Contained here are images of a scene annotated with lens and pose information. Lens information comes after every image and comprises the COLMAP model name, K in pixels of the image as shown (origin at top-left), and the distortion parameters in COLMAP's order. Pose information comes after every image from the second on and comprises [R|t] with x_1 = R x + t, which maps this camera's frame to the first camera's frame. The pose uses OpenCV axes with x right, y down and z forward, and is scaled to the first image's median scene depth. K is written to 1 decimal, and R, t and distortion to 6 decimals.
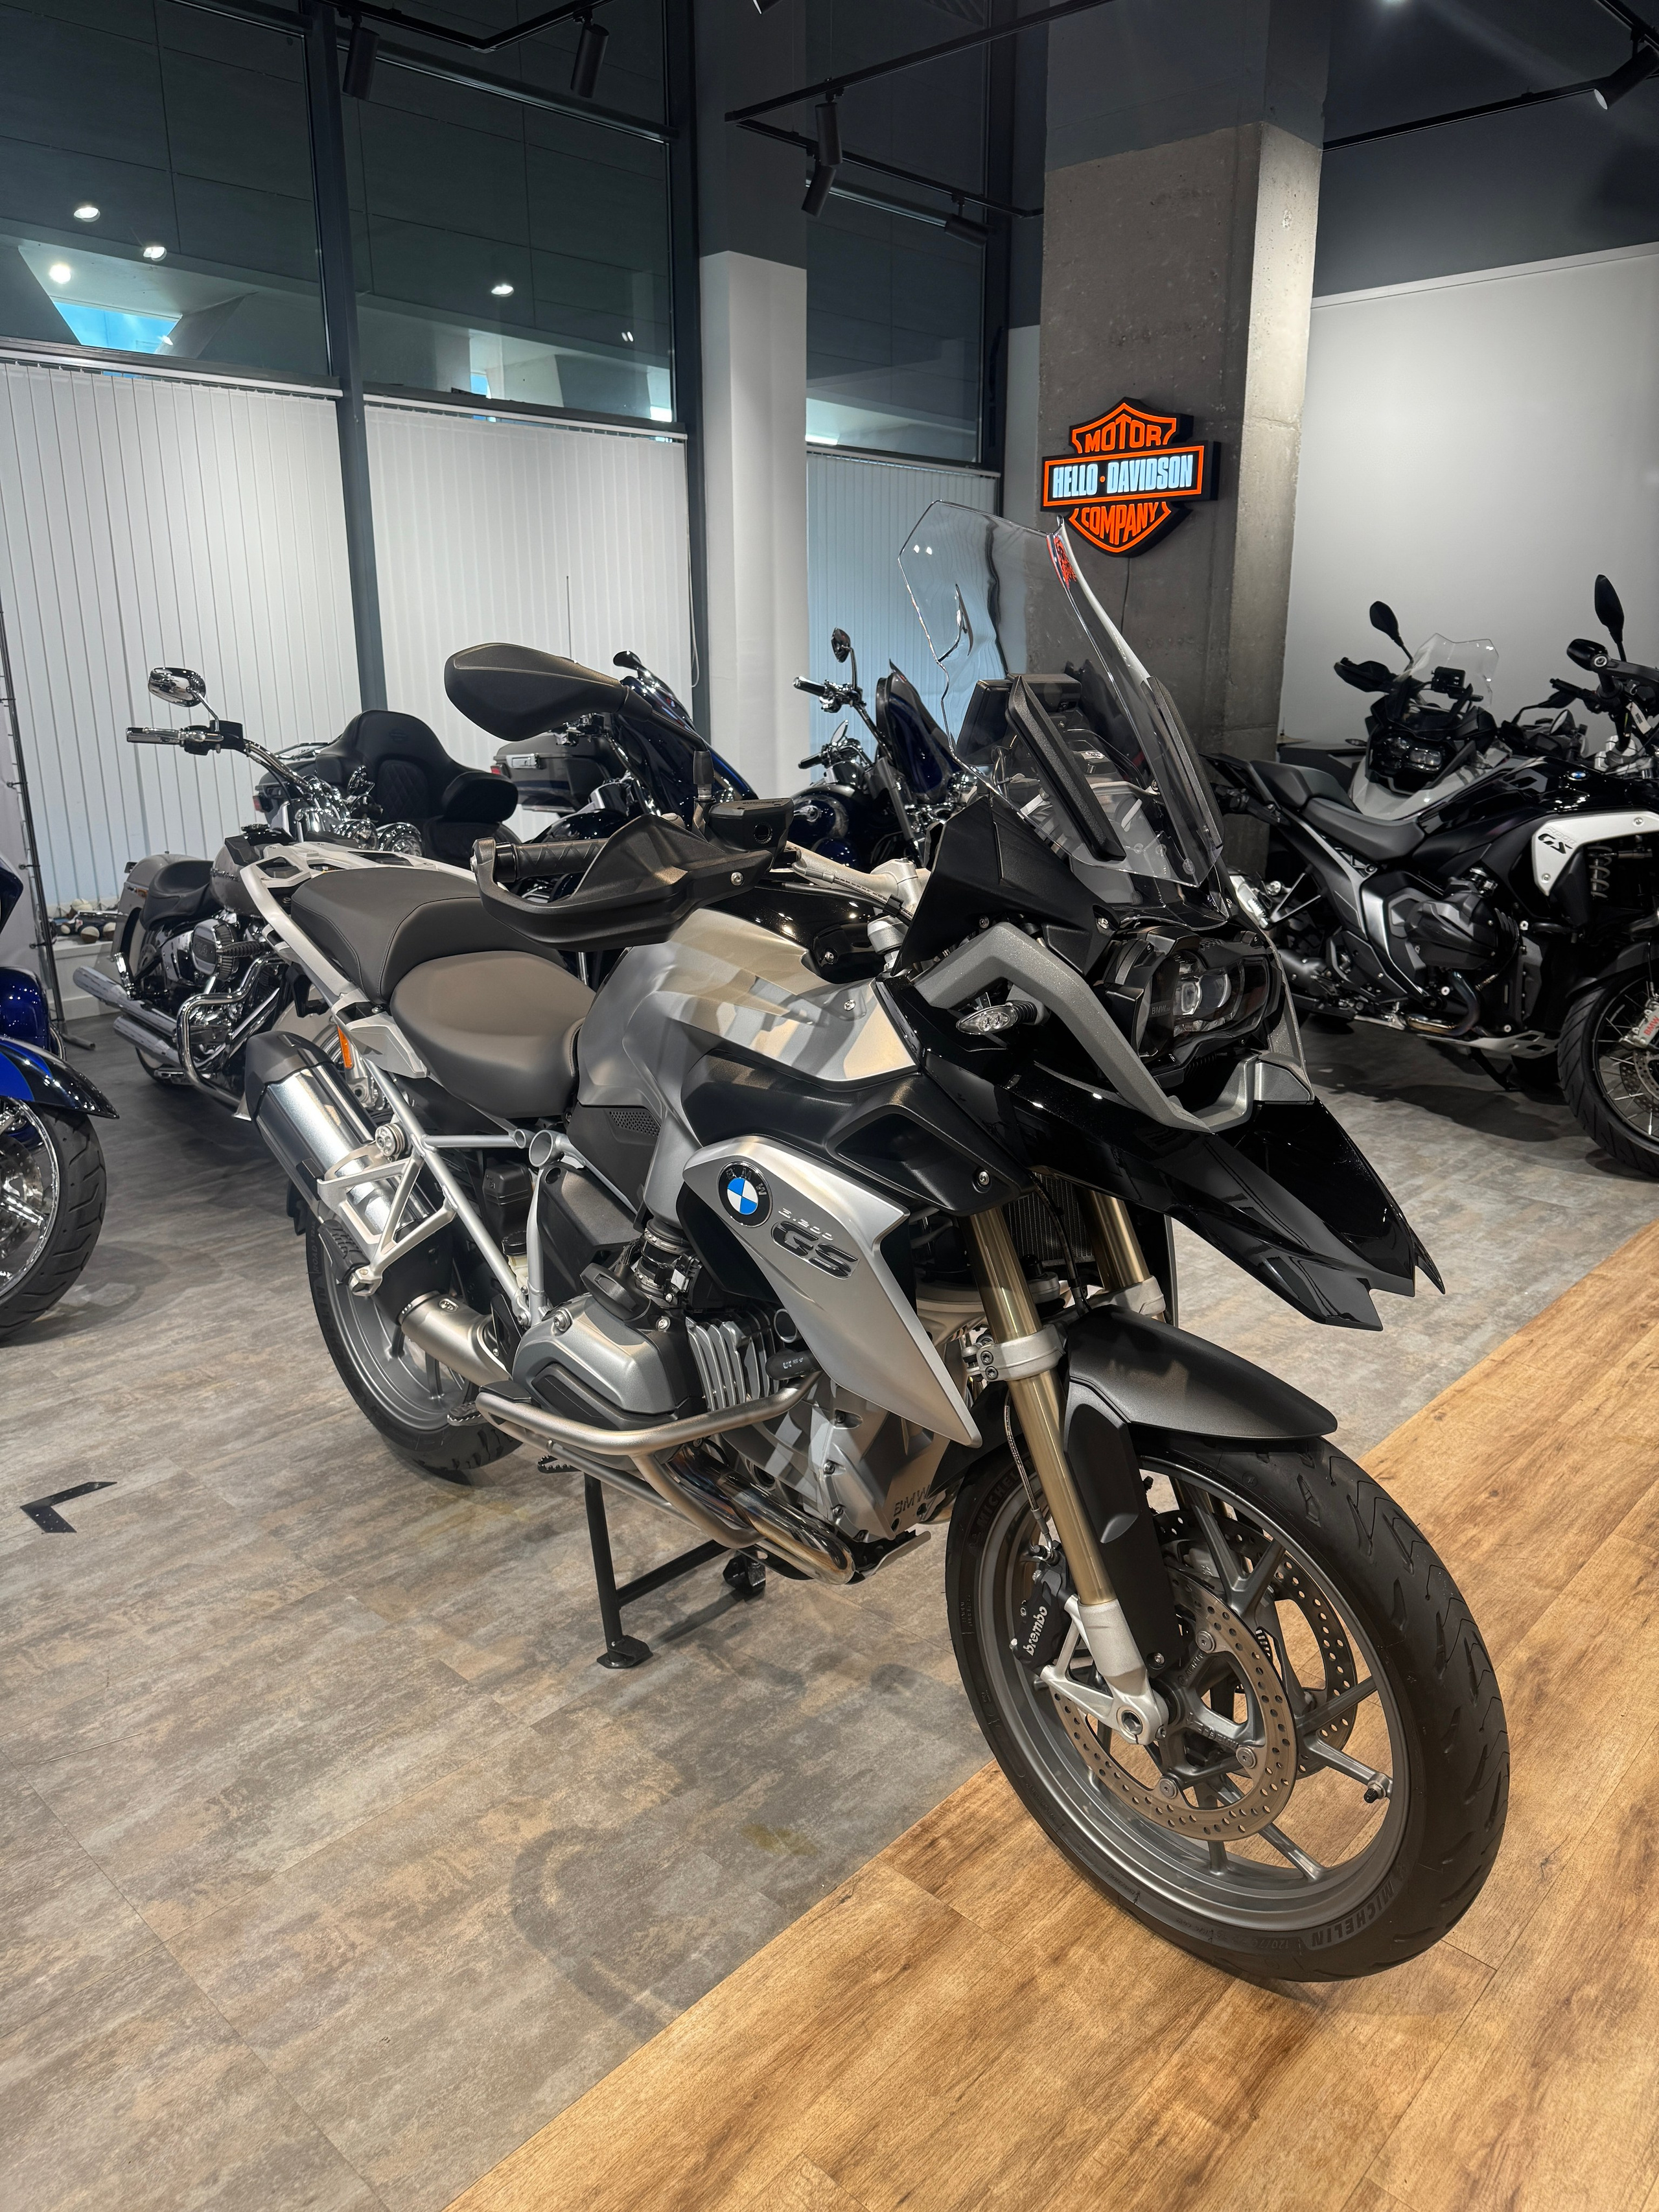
lens RADIAL K [[1558.4, 0, 838.0], [0, 1558.4, 1102.6], [0, 0, 1]] dist [0.099216, -0.185058]
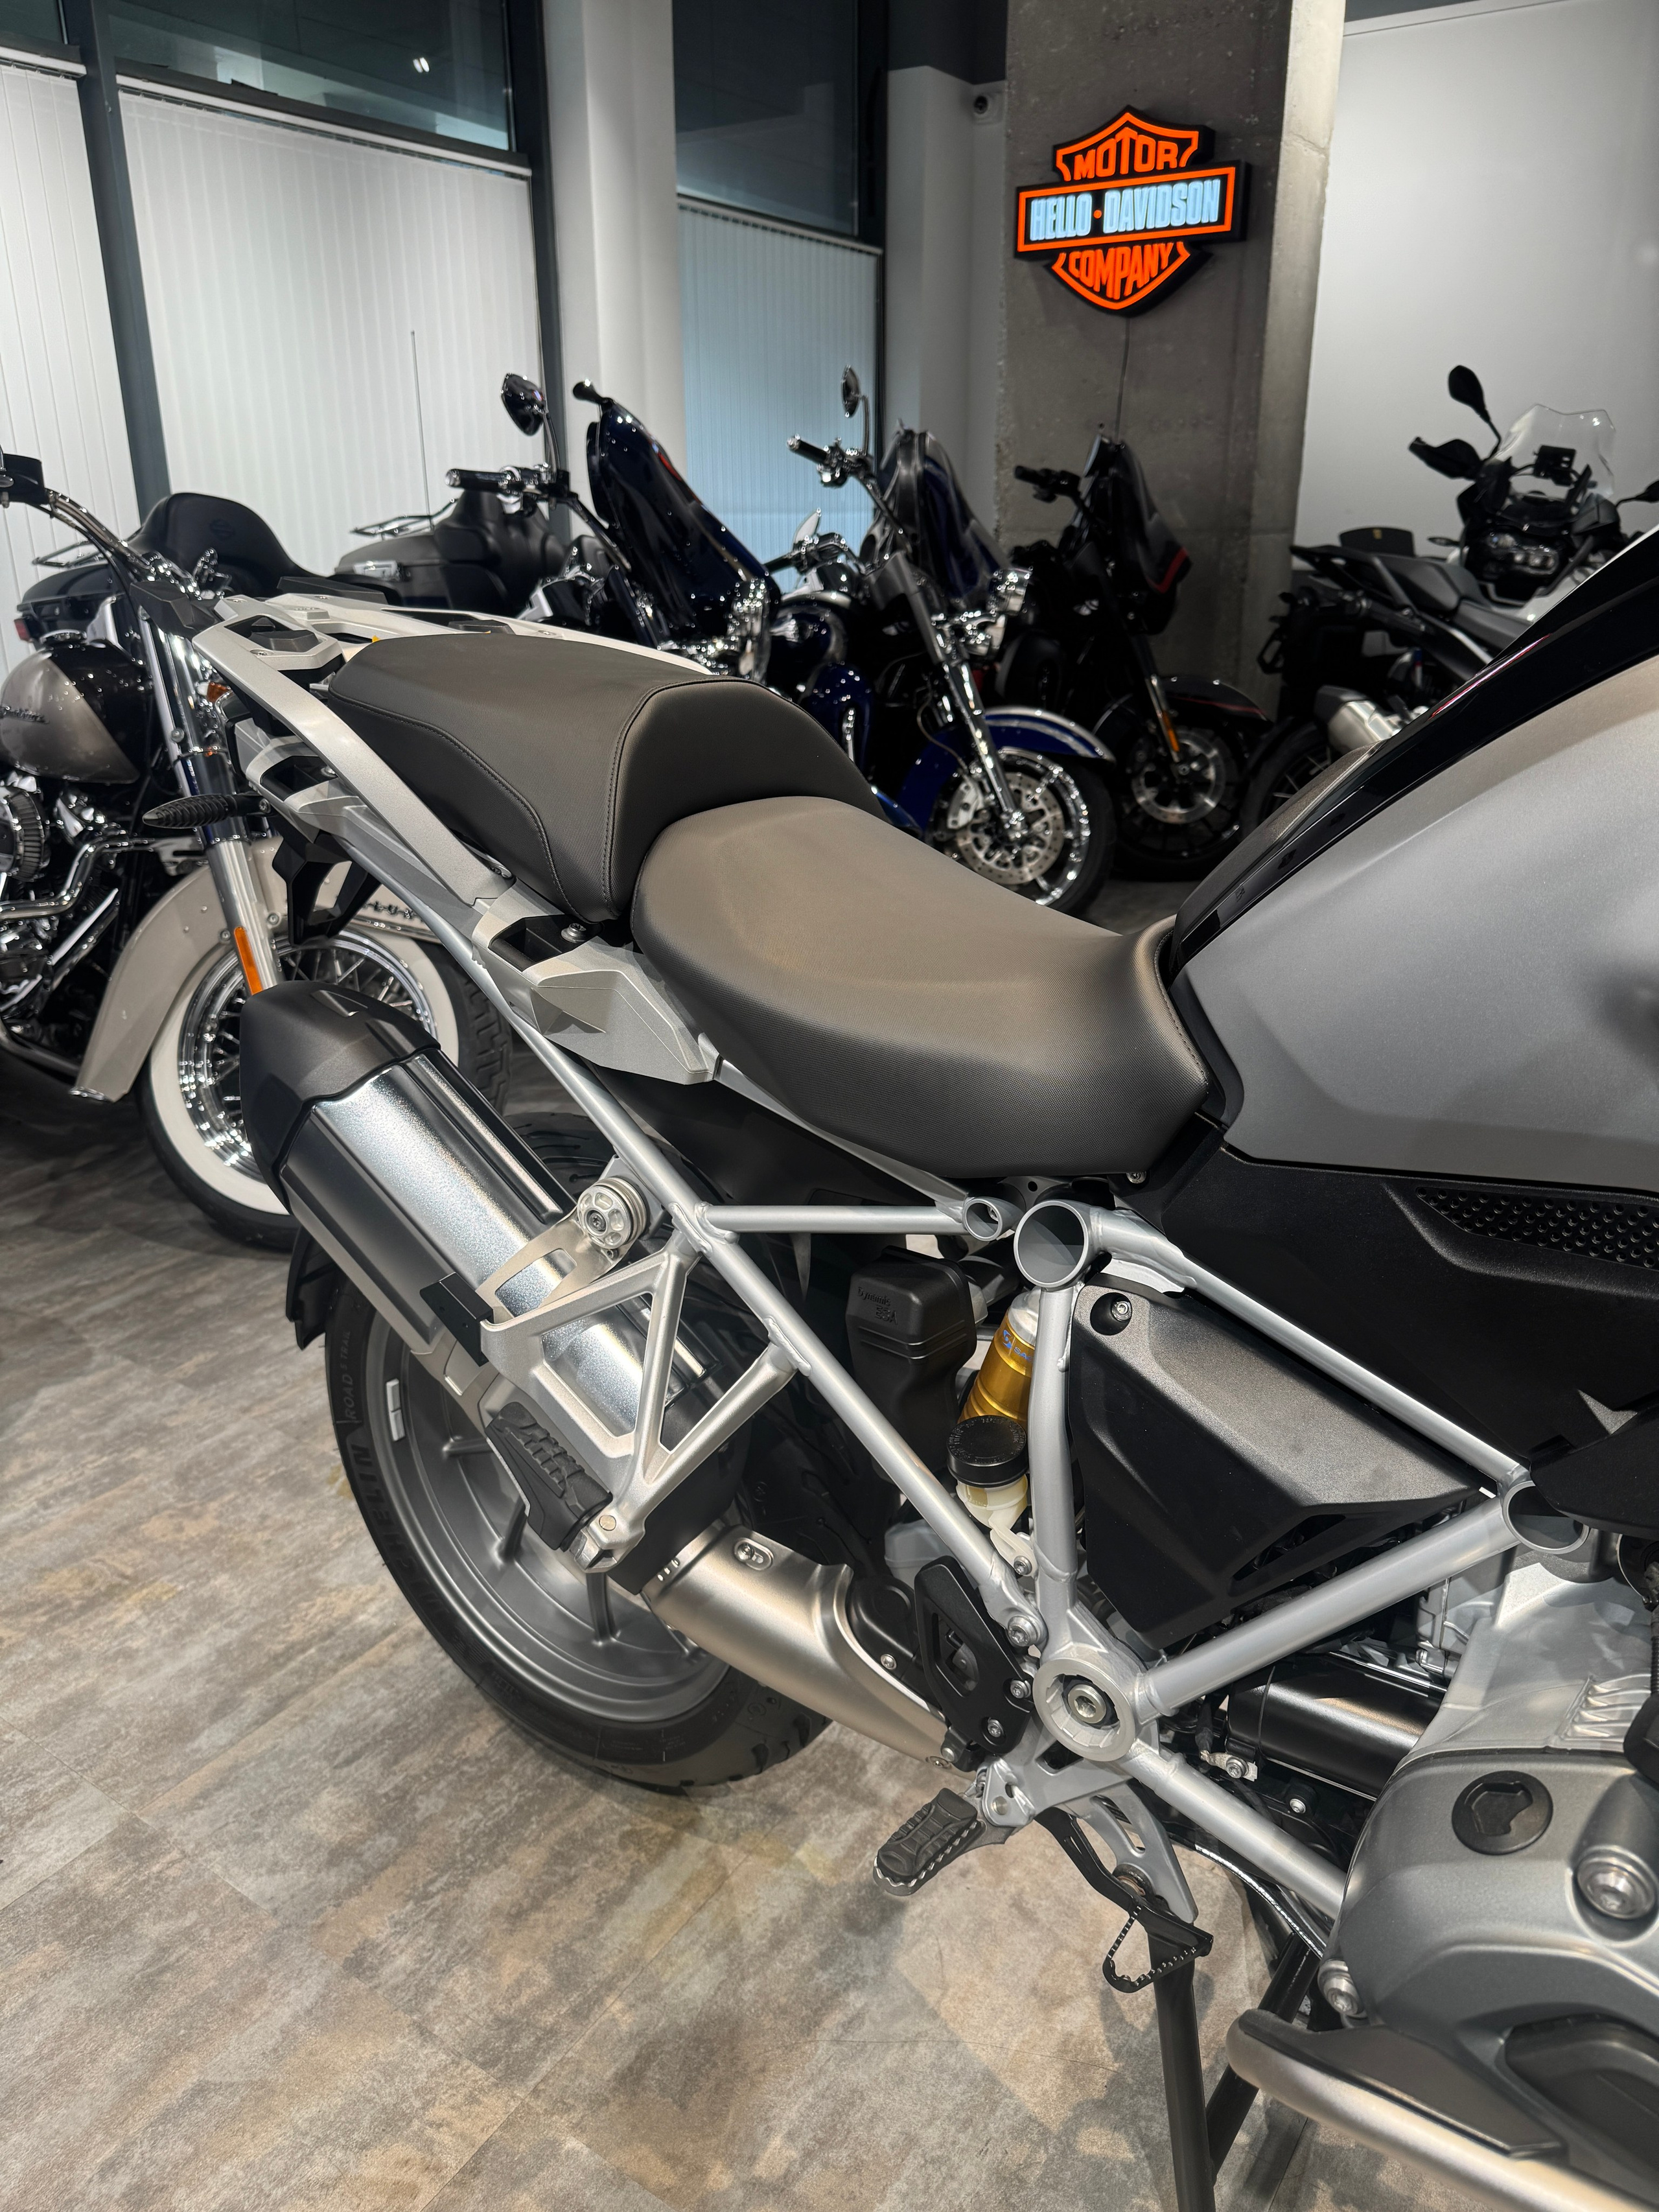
lens RADIAL K [[1586.9, 0, 826.0], [0, 1586.9, 1096.2], [0, 0, 1]] dist [0.007206, -0.006750]
pose [[0.988791, -0.051121, 0.140285, -0.169957], [0.040884, 0.996352, 0.074909, -0.025589], [-0.143603, -0.068334, 0.987273, 0.315191]]
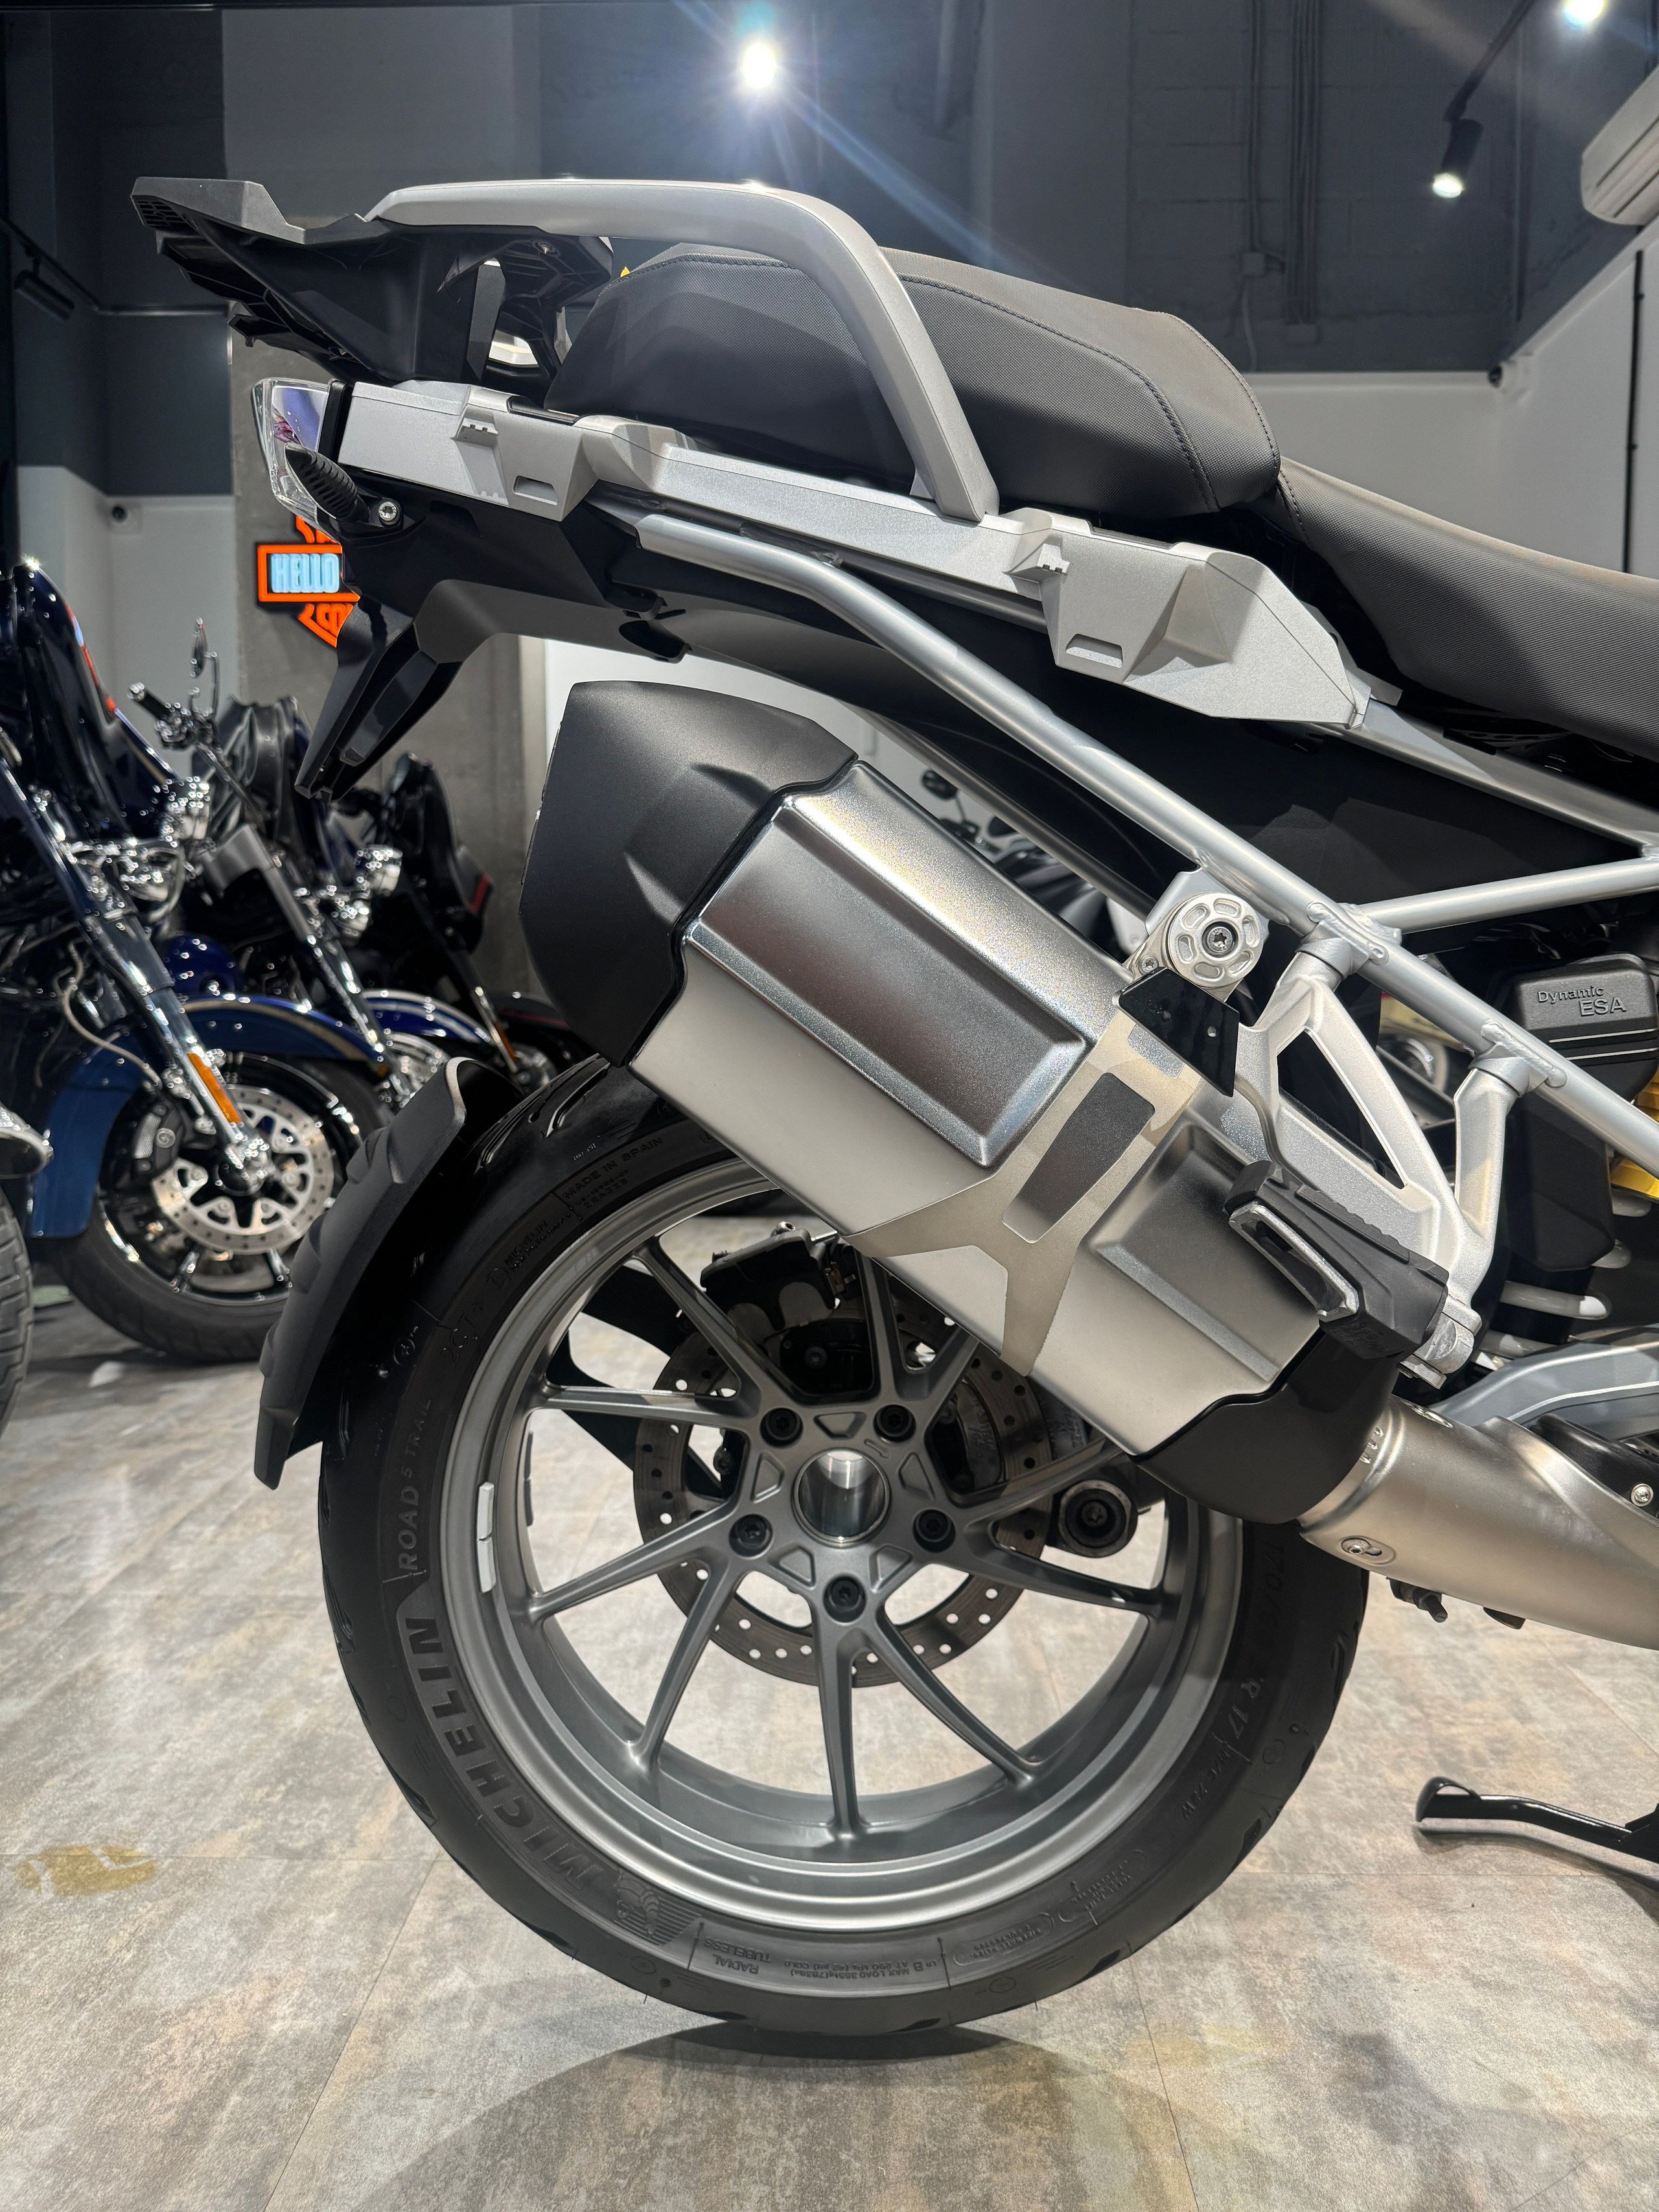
lens RADIAL K [[1587.1, 0, 829.5], [0, 1587.1, 1106.0], [0, 0, 1]] dist [-0.001358, -0.007825]
pose [[0.742649, -0.040745, 0.668440, -0.337426], [0.177993, 0.974255, -0.138368, 0.052838], [-0.645594, 0.221736, 0.730782, 0.483313]]
